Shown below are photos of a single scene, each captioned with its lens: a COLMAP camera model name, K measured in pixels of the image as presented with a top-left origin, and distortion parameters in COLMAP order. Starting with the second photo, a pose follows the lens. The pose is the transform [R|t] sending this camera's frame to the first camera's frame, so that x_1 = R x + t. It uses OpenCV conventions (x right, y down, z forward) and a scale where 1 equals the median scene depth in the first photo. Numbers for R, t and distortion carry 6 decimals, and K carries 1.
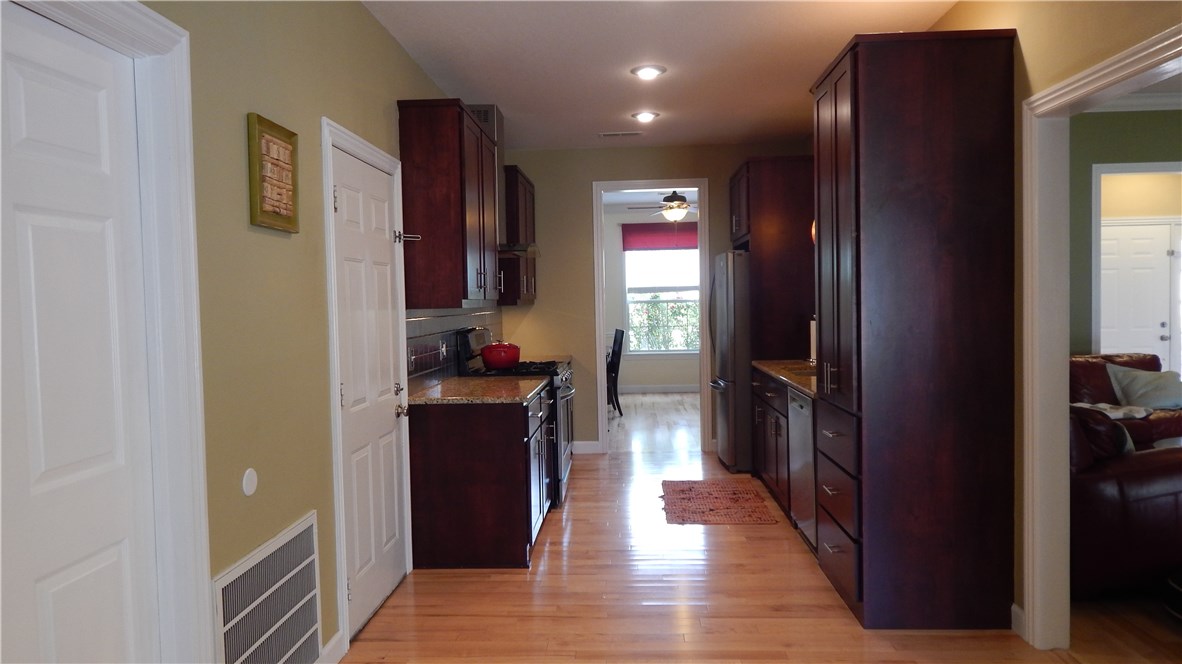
lens RADIAL K [[778.1, 0, 594.9], [0, 778.1, 326.7], [0, 0, 1]] dist [0.000479, 0.001024]
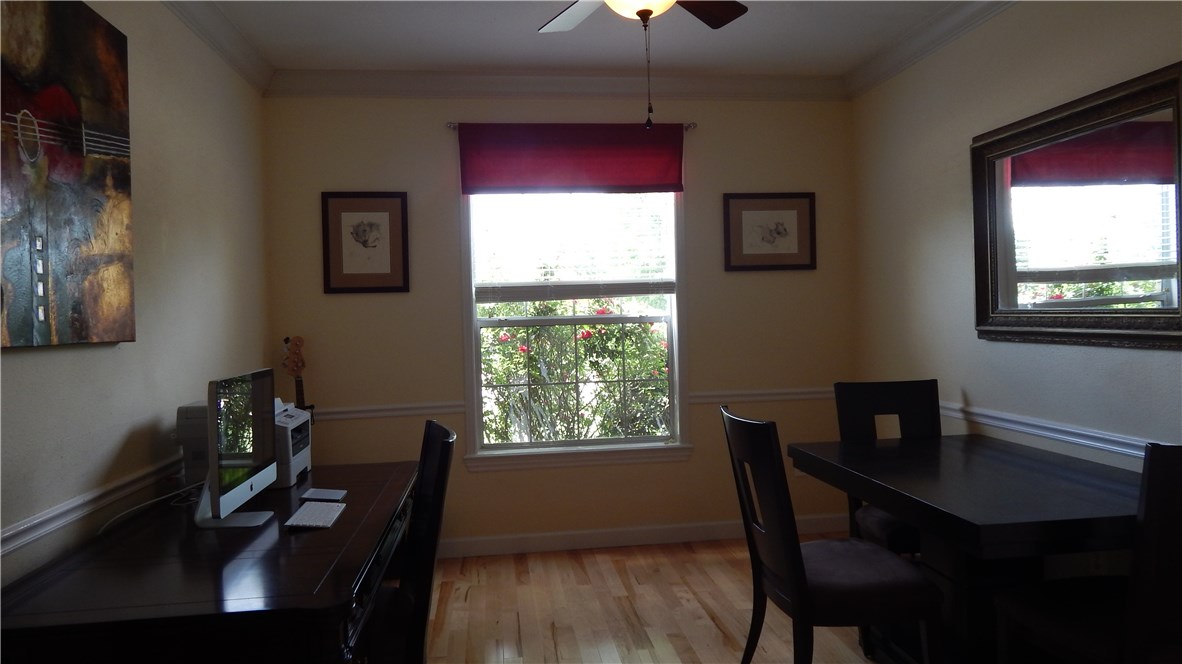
lens RADIAL K [[778.1, 0, 594.9], [0, 778.1, 326.7], [0, 0, 1]] dist [0.000479, 0.001024]
pose [[0.984065, -0.008134, 0.177623, 0.039598], [0.011526, 0.999770, -0.018072, -0.028228], [-0.177435, 0.019831, 0.983933, 0.760846]]
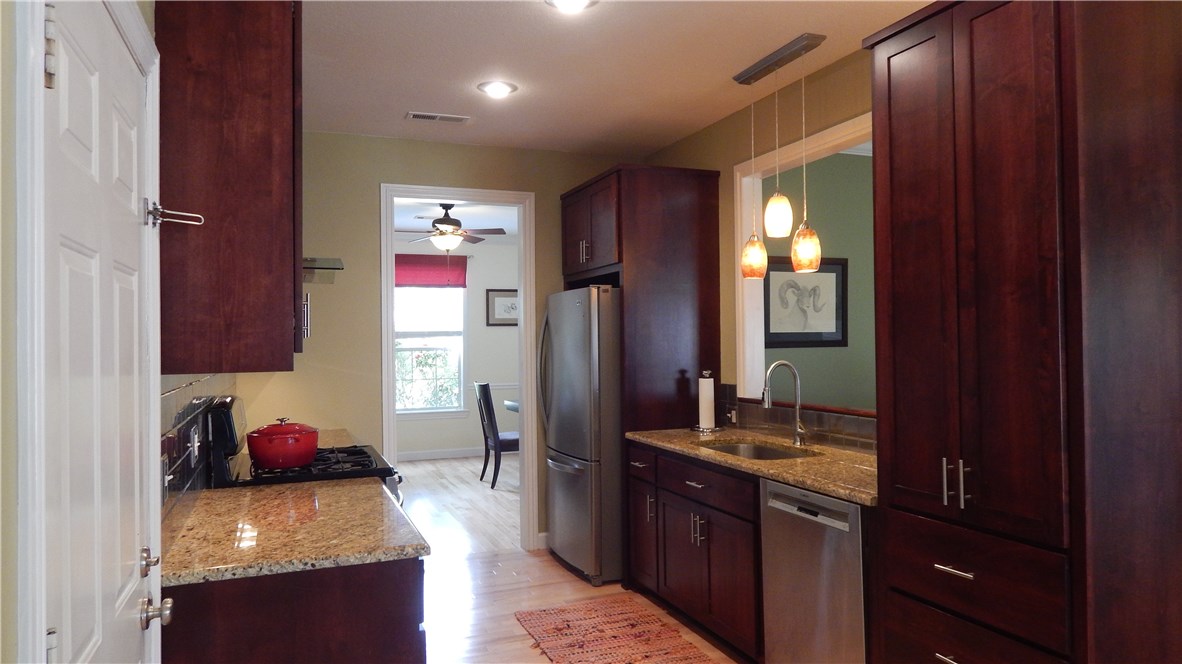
lens RADIAL K [[778.1, 0, 594.9], [0, 778.1, 326.7], [0, 0, 1]] dist [0.000479, 0.001024]
pose [[0.911033, 0.015643, 0.412037, -0.089327], [0.008573, 0.998345, -0.056858, -0.010061], [-0.412245, 0.055331, 0.909391, 0.214868]]
